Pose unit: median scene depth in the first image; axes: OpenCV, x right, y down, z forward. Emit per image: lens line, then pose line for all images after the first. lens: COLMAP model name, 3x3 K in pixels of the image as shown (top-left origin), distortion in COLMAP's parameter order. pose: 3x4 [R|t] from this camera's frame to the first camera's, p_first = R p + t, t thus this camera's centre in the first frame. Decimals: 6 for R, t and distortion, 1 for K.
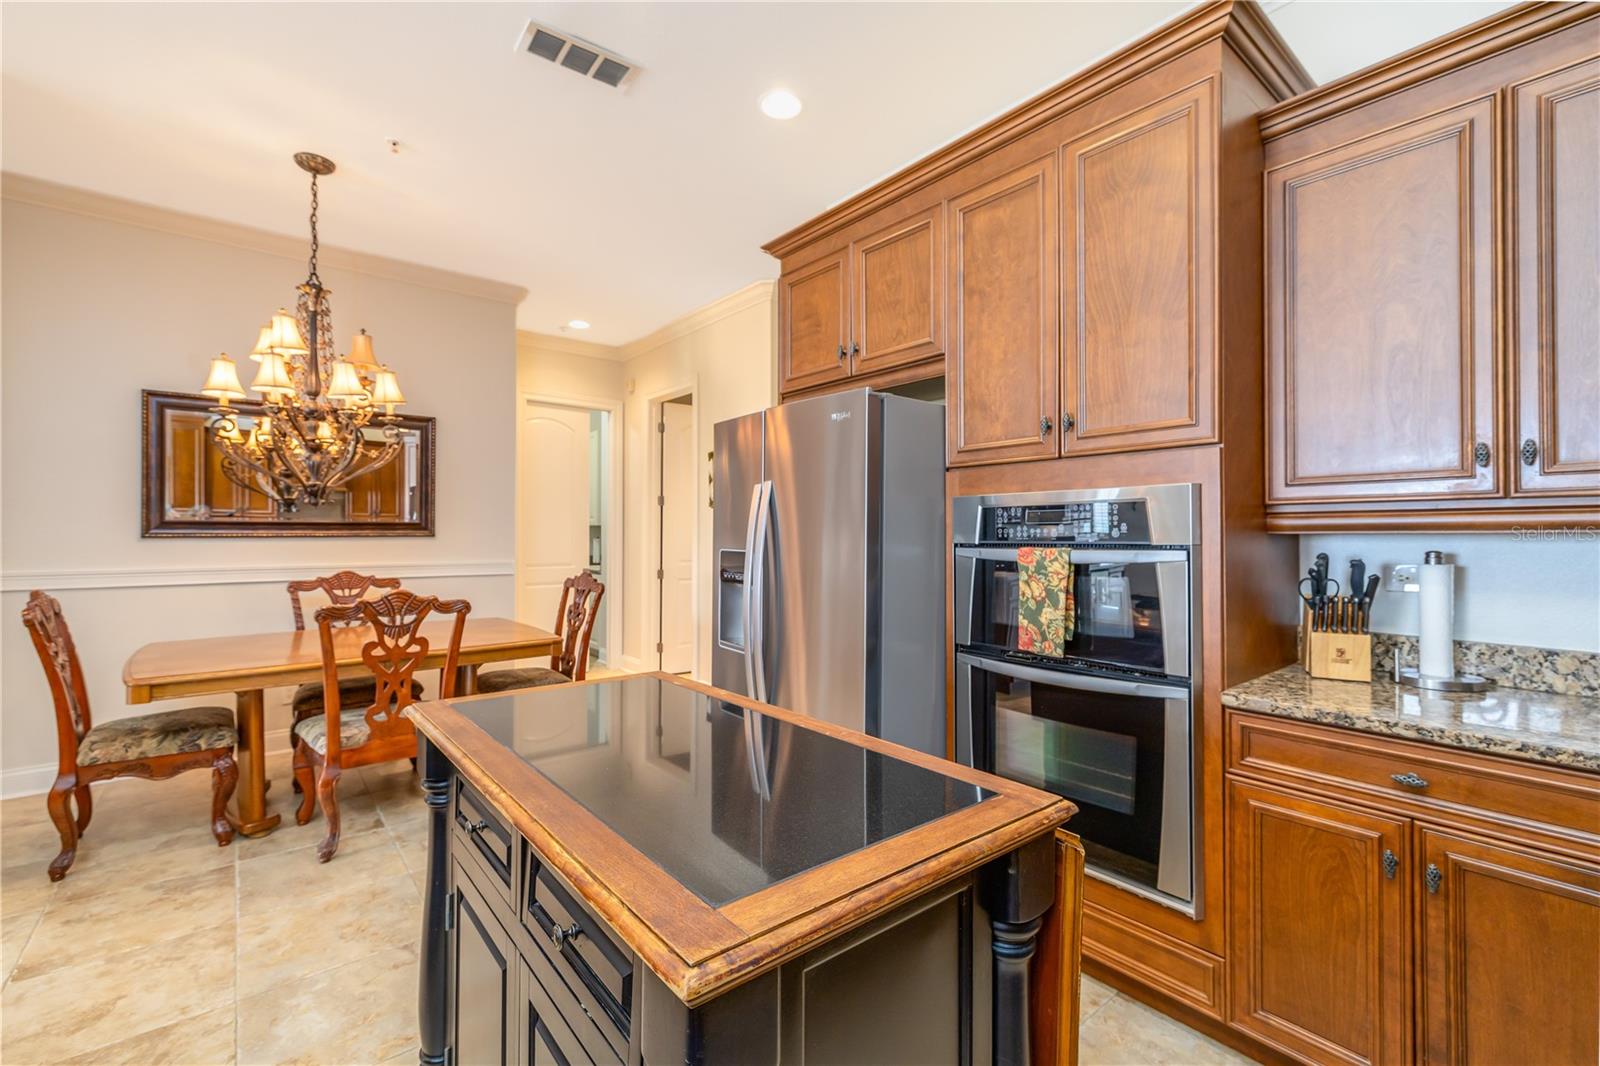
lens RADIAL K [[680.0, 0, 808.4], [0, 680.0, 528.7], [0, 0, 1]] dist [0.001947, 0.000074]
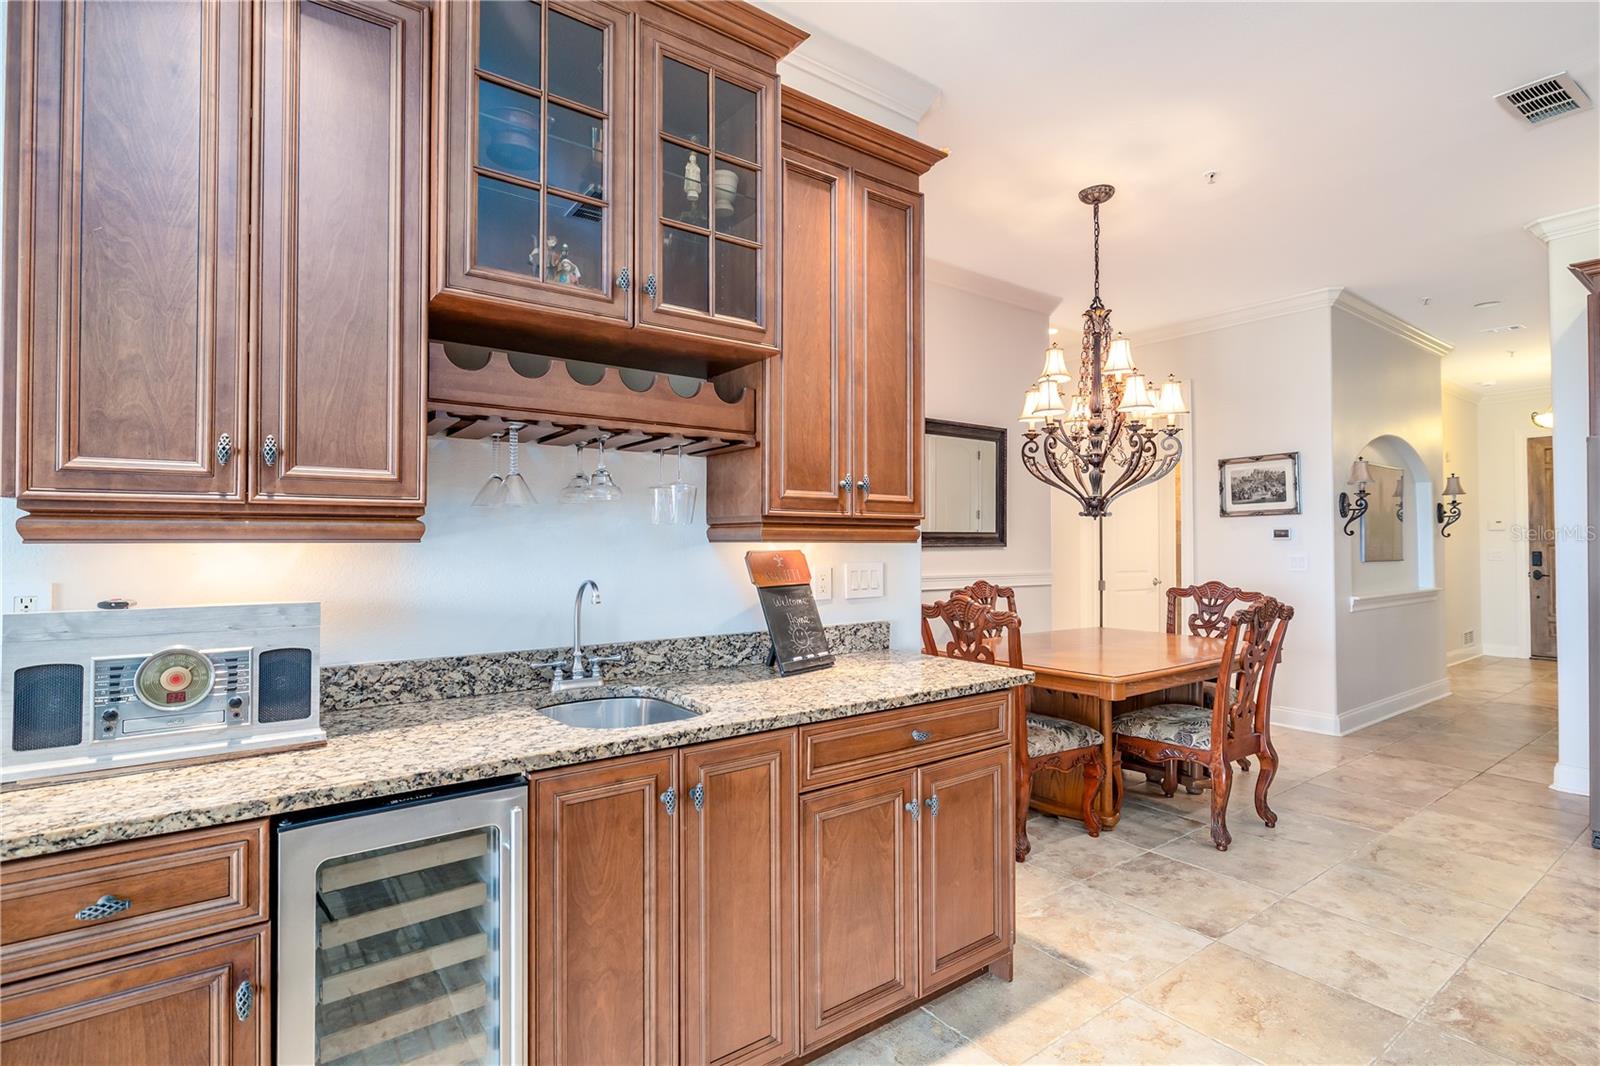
lens RADIAL K [[751.9, 0, 794.4], [0, 751.9, 529.6], [0, 0, 1]] dist [-0.002288, 0.000099]
pose [[0.998450, -0.000614, -0.055648, -1.791321], [-0.000068, 0.999925, -0.012251, -0.000558], [0.055651, 0.012236, 0.998375, -0.293654]]
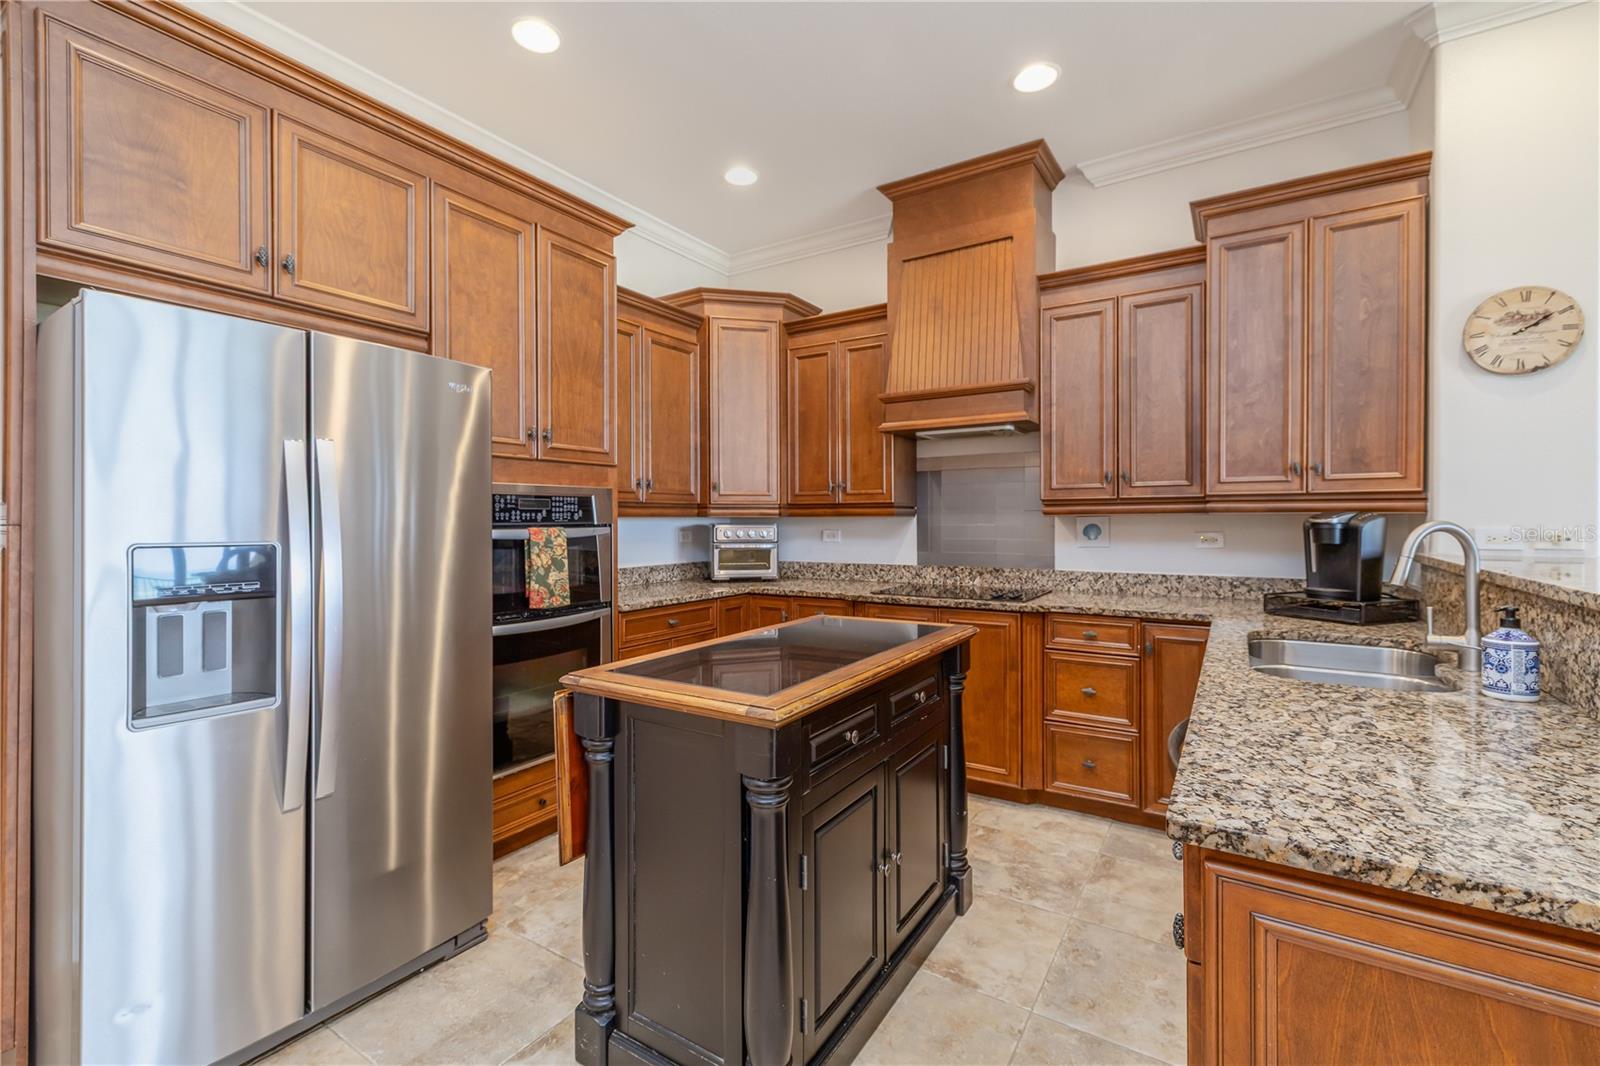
lens RADIAL K [[708.0, 0, 803.3], [0, 708.0, 525.2], [0, 0, 1]] dist [0.003375, 0.000253]
pose [[-0.309291, -0.008229, 0.950932, -1.098258], [-0.006953, 0.999955, 0.006391, 0.010966], [-0.950942, -0.004635, -0.309334, 0.929474]]
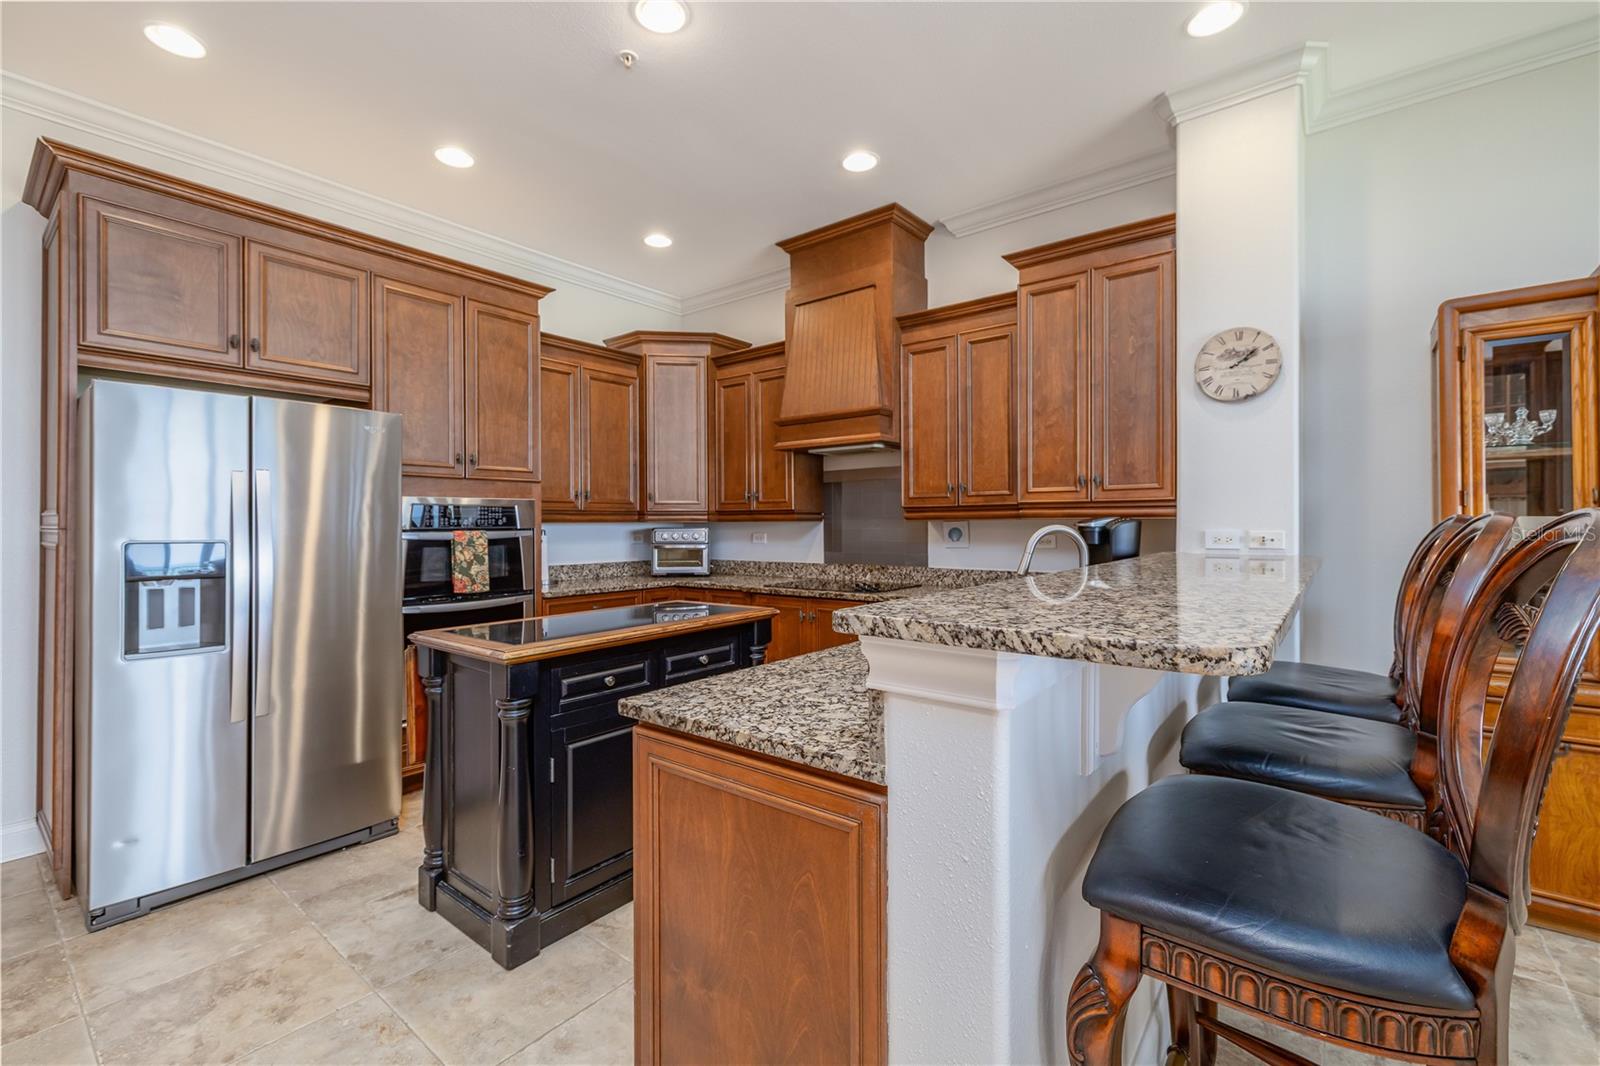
lens RADIAL K [[692.6, 0, 812.0], [0, 692.6, 526.9], [0, 0, 1]] dist [0.003226, 0.000357]
pose [[-0.218627, -0.004583, 0.975798, -1.518710], [-0.005281, 0.999980, 0.003513, 0.006989], [-0.975794, -0.004385, -0.218647, 0.526346]]
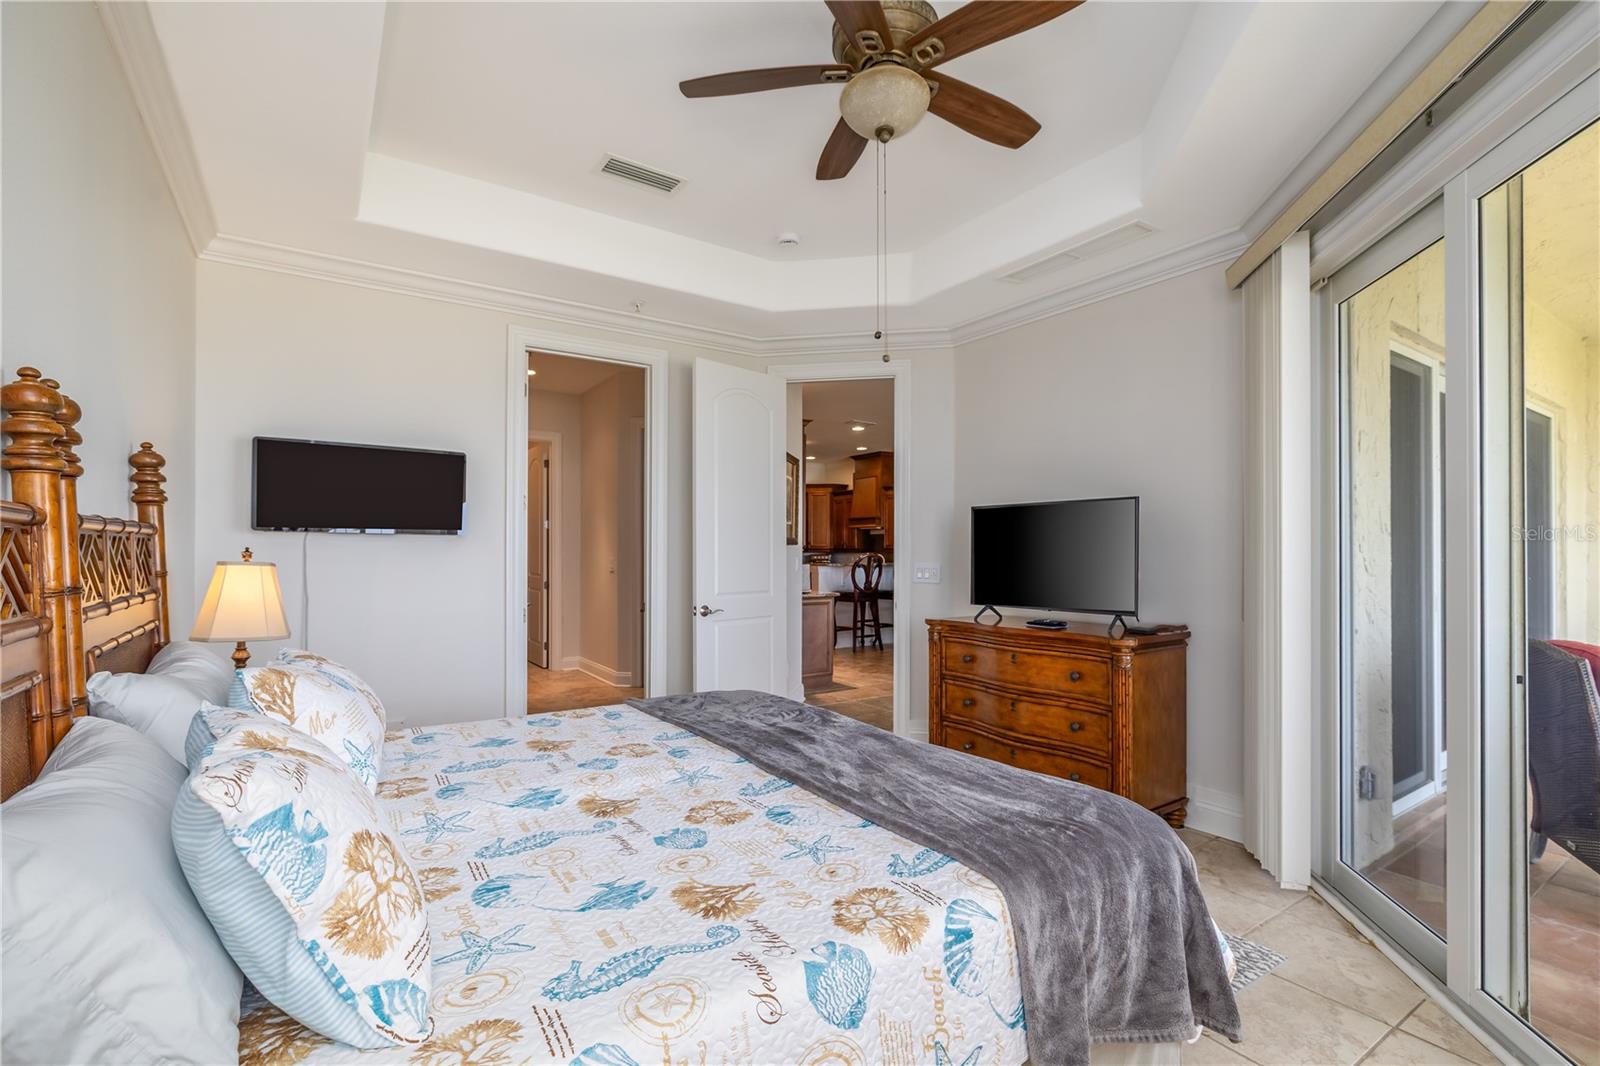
lens RADIAL K [[733.2, 0, 800.0], [0, 733.2, 533.0], [0, 0, 1]] dist [-0.001404, -0.000135]
pose [[0.093071, 0.022722, 0.995400, -6.007063], [-0.008874, 0.999719, -0.021991, -0.030595], [-0.995620, -0.006787, 0.093247, -0.002158]]
